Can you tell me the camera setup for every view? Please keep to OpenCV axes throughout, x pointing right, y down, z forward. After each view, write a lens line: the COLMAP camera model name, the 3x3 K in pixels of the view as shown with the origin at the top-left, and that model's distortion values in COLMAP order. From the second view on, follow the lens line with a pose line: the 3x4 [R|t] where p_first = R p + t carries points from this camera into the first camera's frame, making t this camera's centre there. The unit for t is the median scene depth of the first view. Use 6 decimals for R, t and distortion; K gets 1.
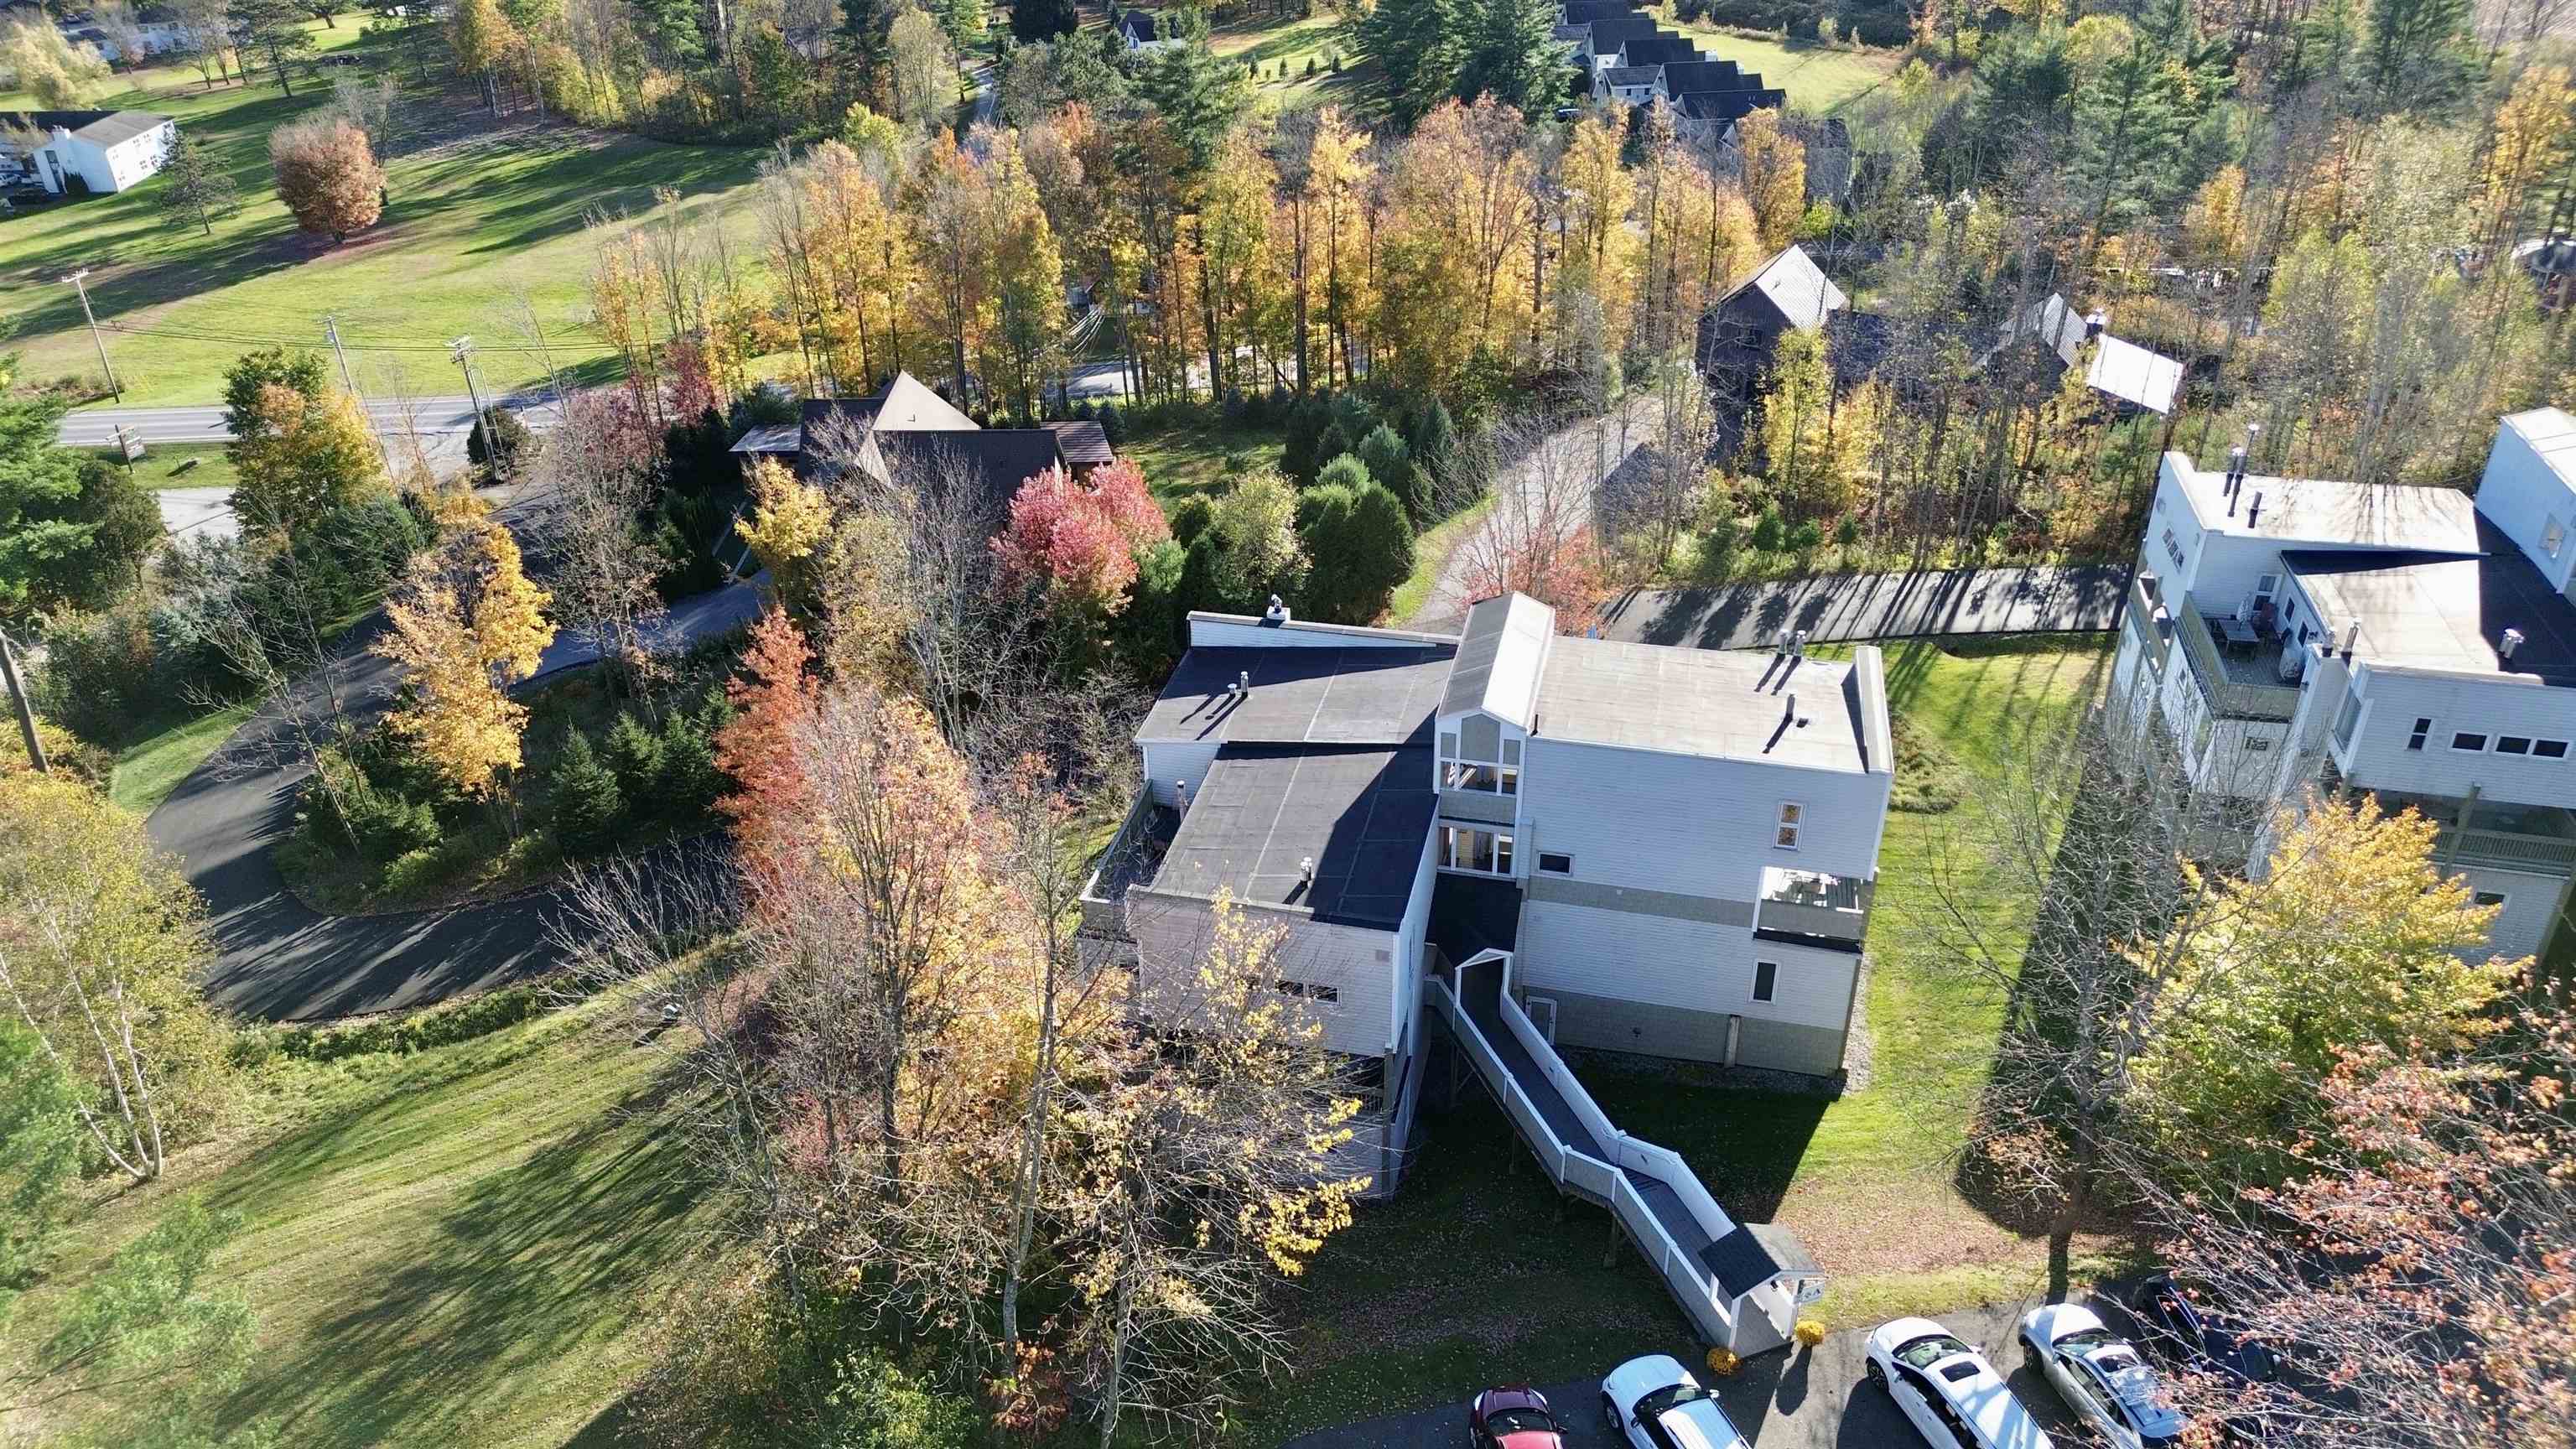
lens RADIAL K [[1812.9, 0, 1288.0], [0, 1812.9, 724.5], [0, 0, 1]] dist [0.060640, -0.050509]
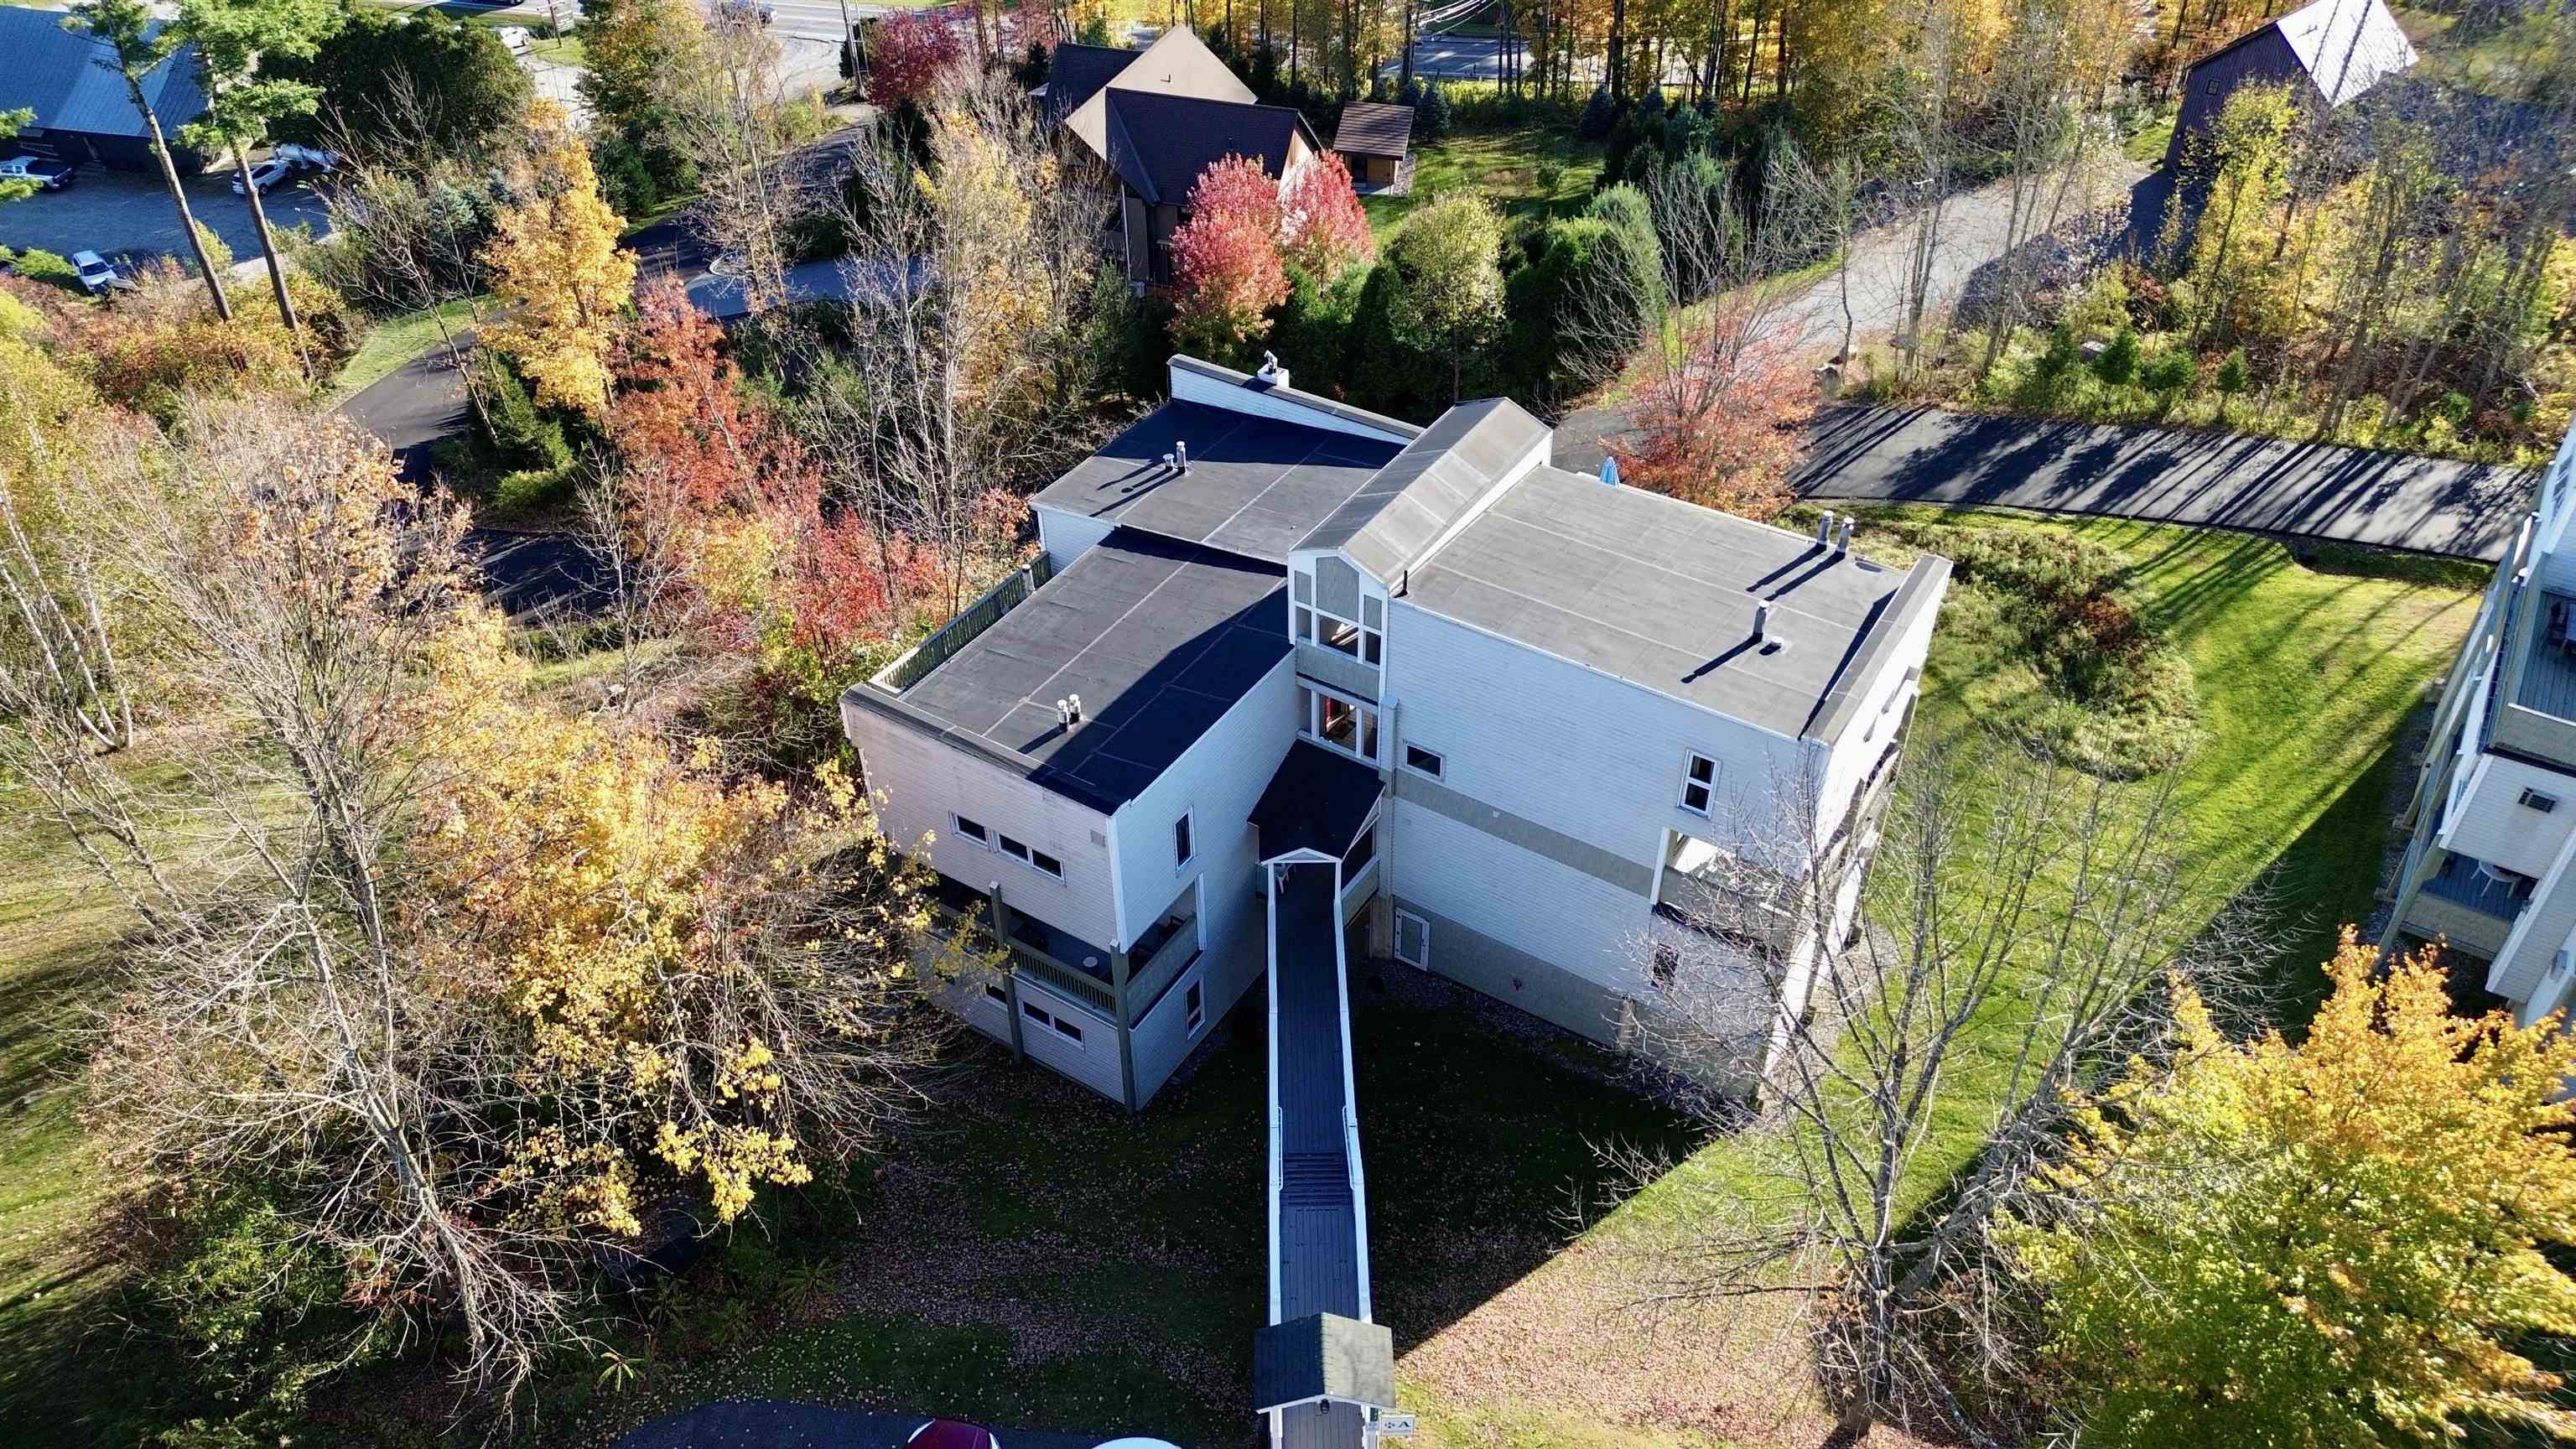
lens RADIAL K [[1812.9, 0, 1288.0], [0, 1812.9, 724.5], [0, 0, 1]] dist [0.060640, -0.050509]
pose [[0.940954, 0.211756, -0.264129, 0.180806], [-0.165620, 0.968418, 0.186376, -0.045352], [0.295254, -0.131626, 0.946308, 0.152877]]
